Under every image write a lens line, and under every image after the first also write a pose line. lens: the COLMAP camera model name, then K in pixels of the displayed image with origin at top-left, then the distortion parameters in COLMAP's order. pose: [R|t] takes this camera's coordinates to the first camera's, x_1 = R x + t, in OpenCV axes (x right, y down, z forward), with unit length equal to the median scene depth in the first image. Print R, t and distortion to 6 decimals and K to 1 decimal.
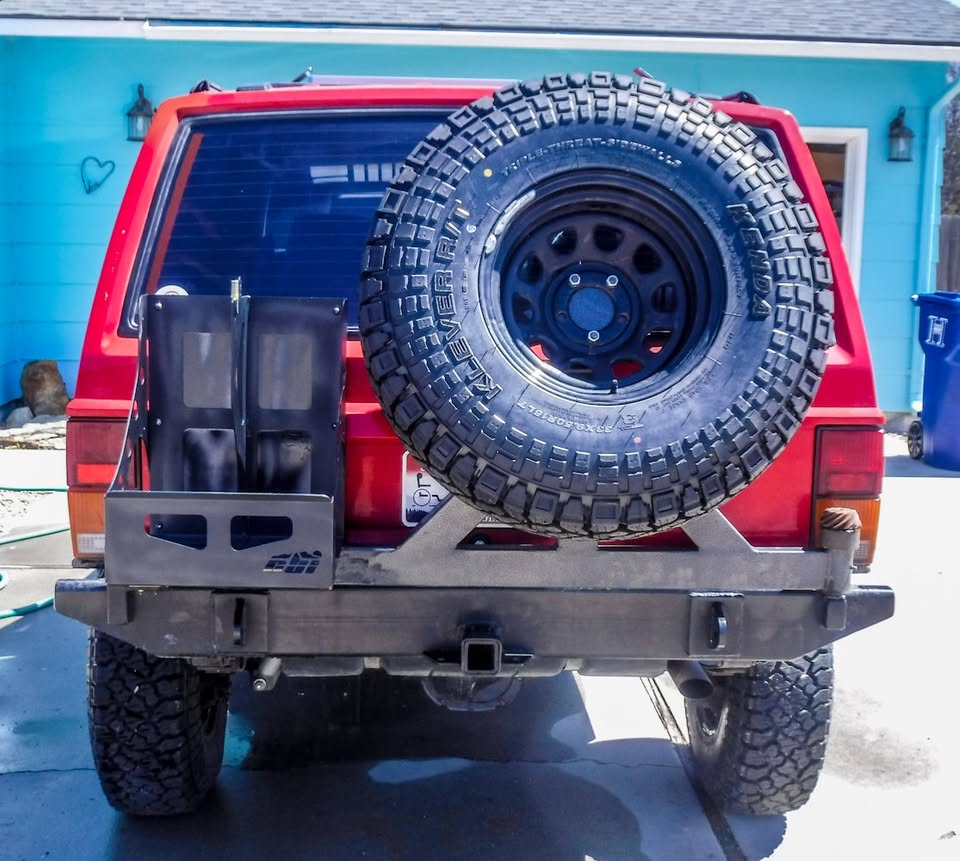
lens RADIAL K [[1378.6, 0, 480.0], [0, 1378.6, 430.5], [0, 0, 1]] dist [-0.030203, -0.046839]
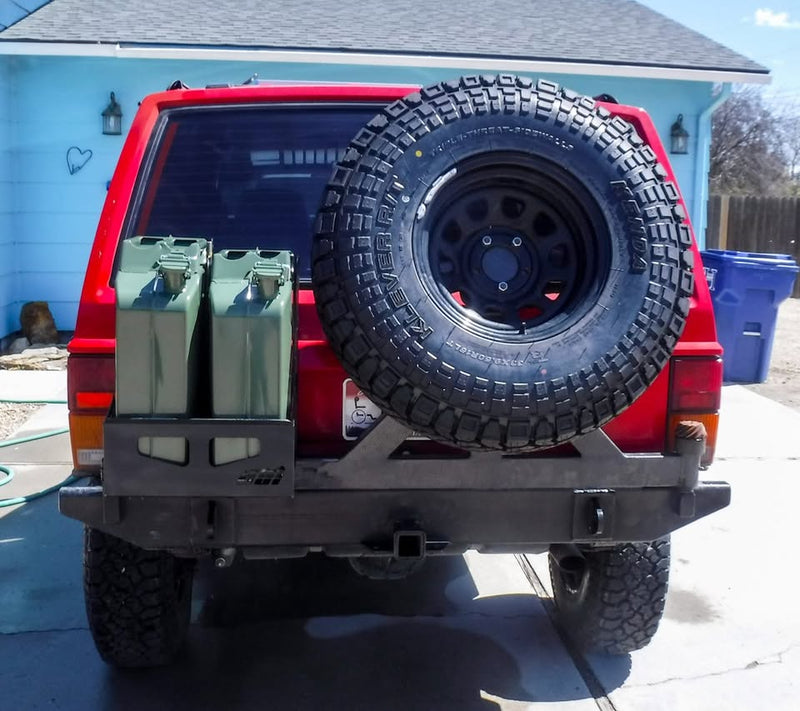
lens RADIAL K [[1013.1, 0, 433.5], [0, 1013.1, 345.7], [0, 0, 1]] dist [-0.101716, 0.010096]
pose [[0.997308, -0.005597, 0.073111, -0.046205], [0.005905, 0.999975, -0.003999, -0.012375], [-0.073086, 0.004420, 0.997316, 0.102026]]
